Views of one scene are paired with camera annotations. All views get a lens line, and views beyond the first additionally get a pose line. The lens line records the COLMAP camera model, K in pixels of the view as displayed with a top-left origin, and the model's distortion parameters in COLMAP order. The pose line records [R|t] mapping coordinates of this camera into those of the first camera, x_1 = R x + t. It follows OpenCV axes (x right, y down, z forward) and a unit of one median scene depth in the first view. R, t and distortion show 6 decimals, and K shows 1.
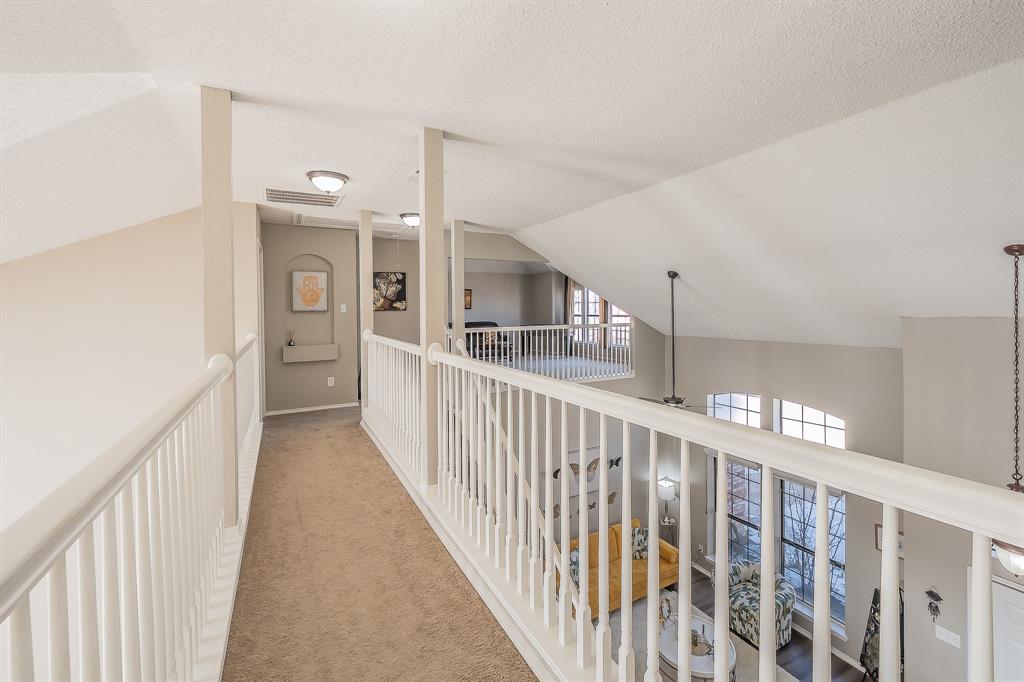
lens RADIAL K [[443.3, 0, 514.8], [0, 443.3, 319.4], [0, 0, 1]] dist [0.000744, 0.000099]
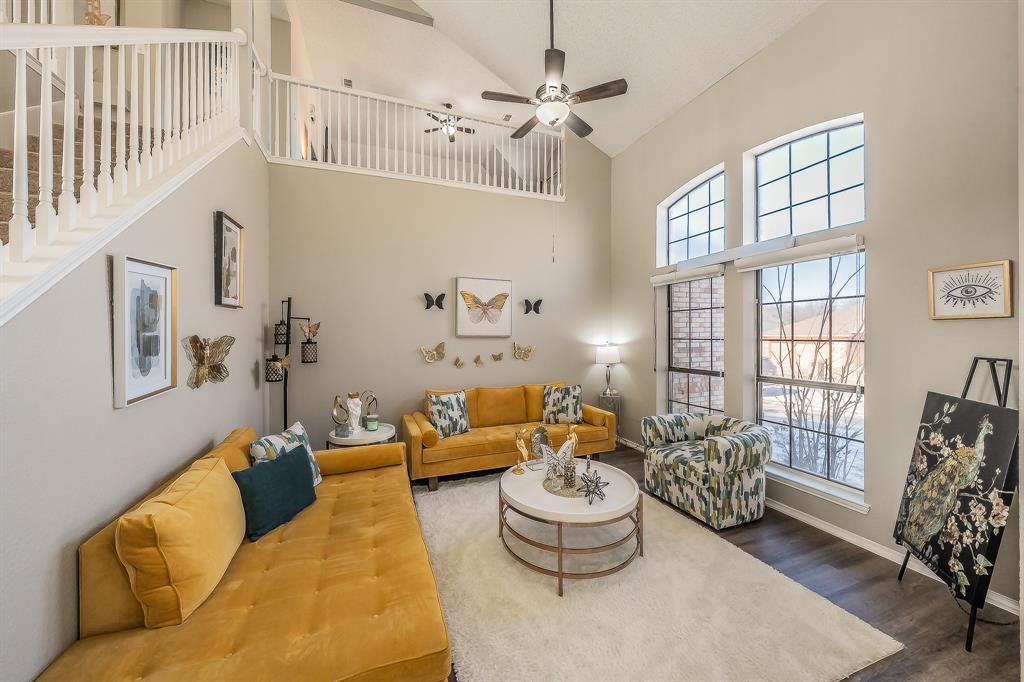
lens RADIAL K [[373.9, 0, 512.0], [0, 373.9, 341.0], [0, 0, 1]] dist [-0.001662, -0.000117]
pose [[0.990698, 0.008068, -0.135839, 0.351148], [-0.009164, 0.999930, -0.007441, 0.488507], [0.135769, 0.008617, 0.990703, 0.451824]]
